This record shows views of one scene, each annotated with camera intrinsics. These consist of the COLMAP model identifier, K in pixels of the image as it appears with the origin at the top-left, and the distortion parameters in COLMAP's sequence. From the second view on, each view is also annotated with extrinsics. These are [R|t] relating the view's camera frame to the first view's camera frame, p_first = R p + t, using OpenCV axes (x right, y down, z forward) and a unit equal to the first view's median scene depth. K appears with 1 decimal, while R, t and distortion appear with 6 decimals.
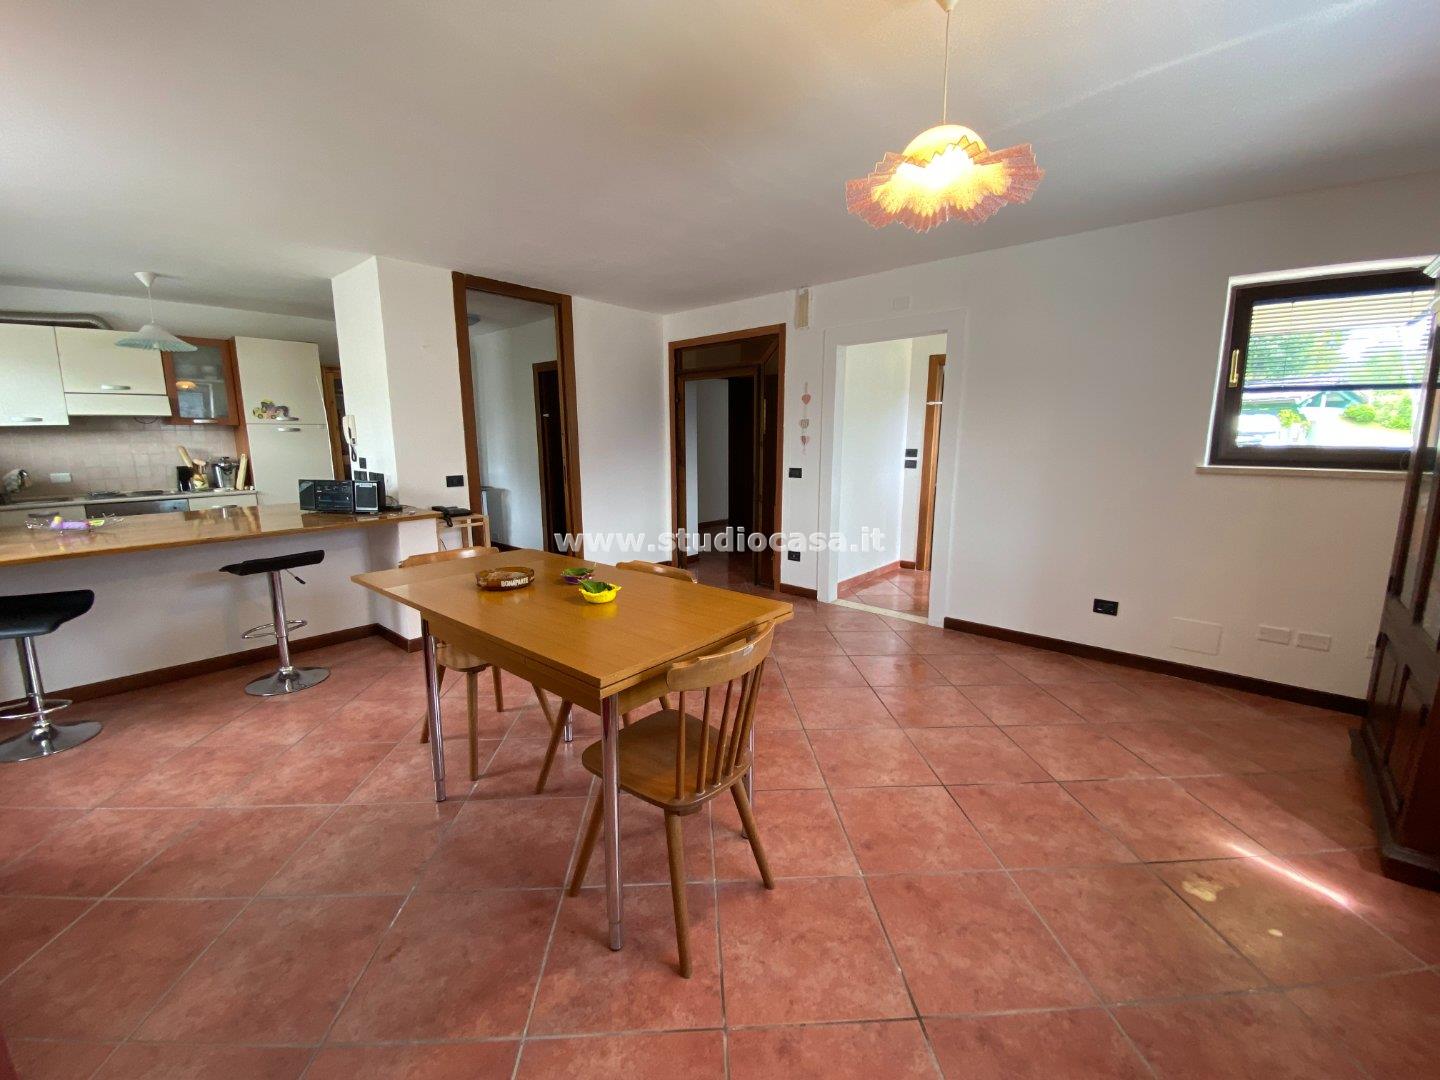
lens RADIAL K [[596.0, 0, 730.1], [0, 596.0, 532.3], [0, 0, 1]] dist [0.003556, -0.008076]
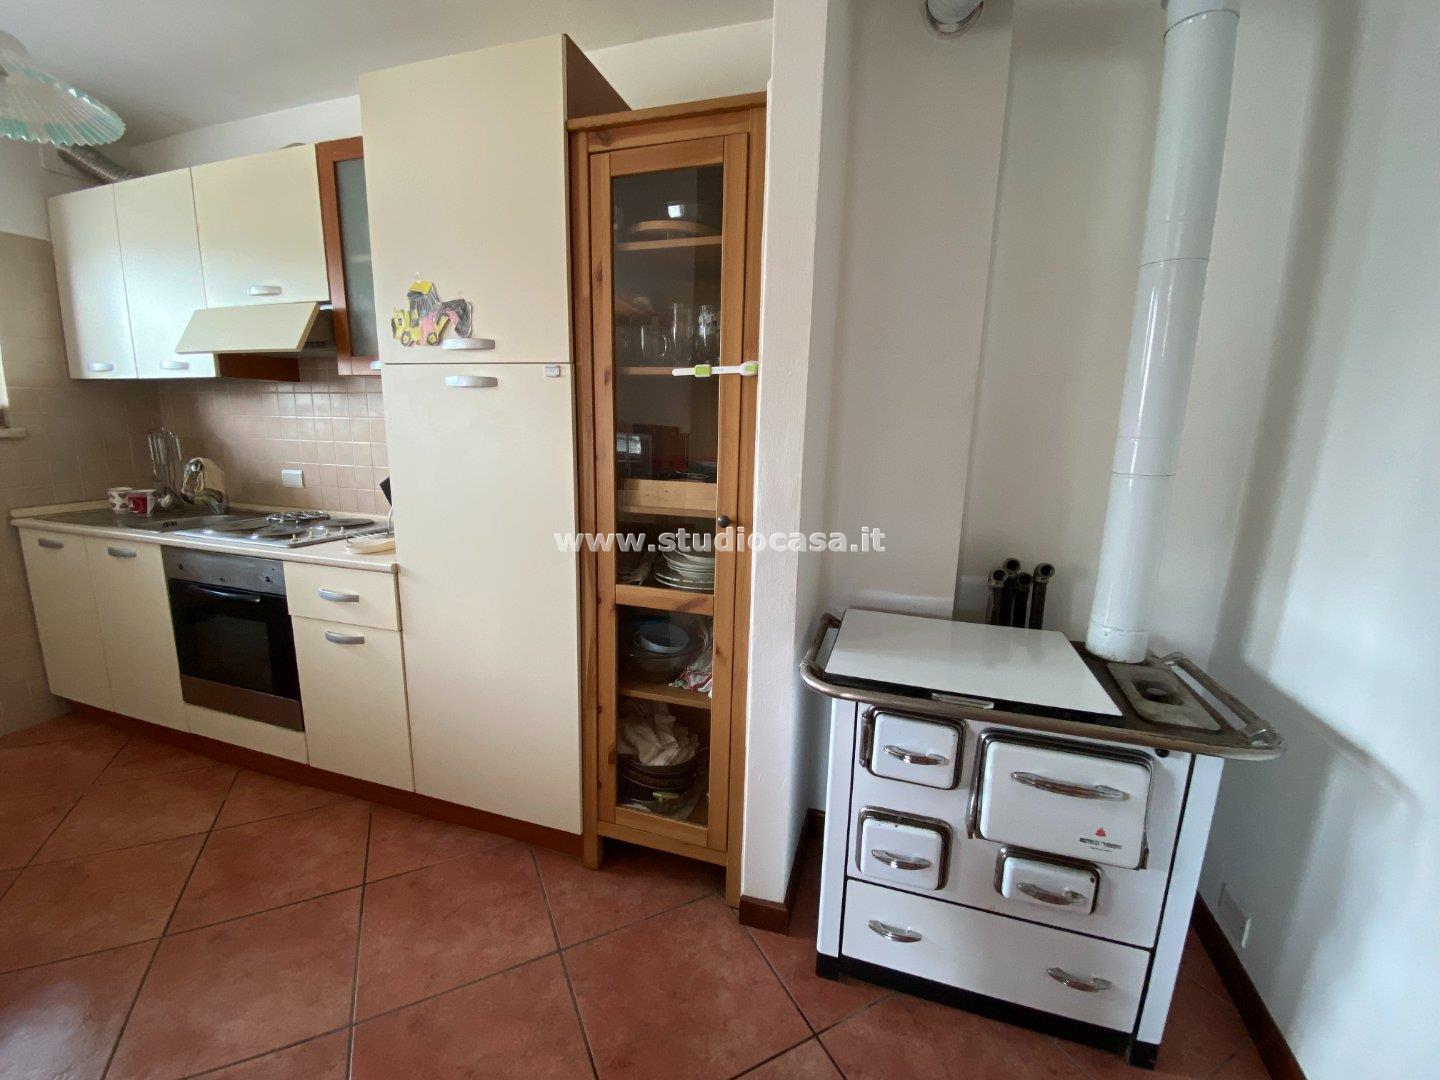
lens RADIAL K [[596.0, 0, 710.7], [0, 596.0, 525.0], [0, 0, 1]] dist [0.003556, -0.008076]
pose [[0.367663, 0.163202, -0.915526, -0.497971], [-0.171000, 0.979558, 0.105945, -0.186257], [0.914102, 0.117603, 0.388055, 1.213727]]
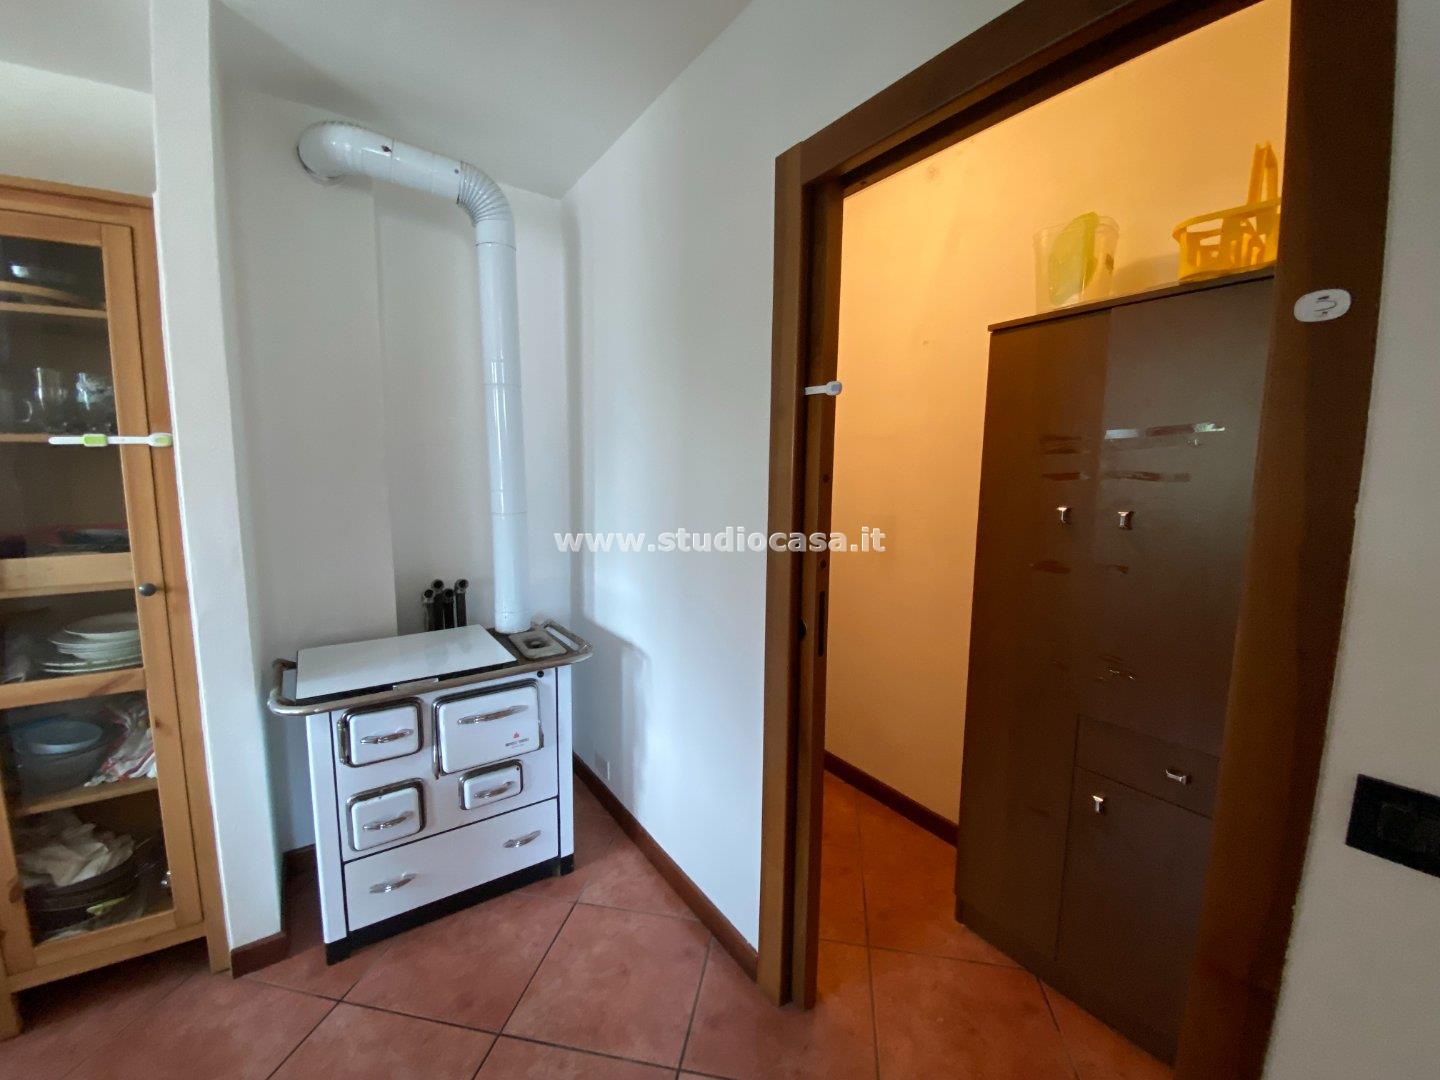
lens RADIAL K [[596.0, 0, 712.1], [0, 596.0, 540.6], [0, 0, 1]] dist [0.003556, -0.008076]
pose [[0.959217, 0.035272, -0.280462, -0.407618], [-0.045274, 0.998546, -0.029261, -0.185918], [0.279022, 0.040766, 0.959419, 1.118988]]
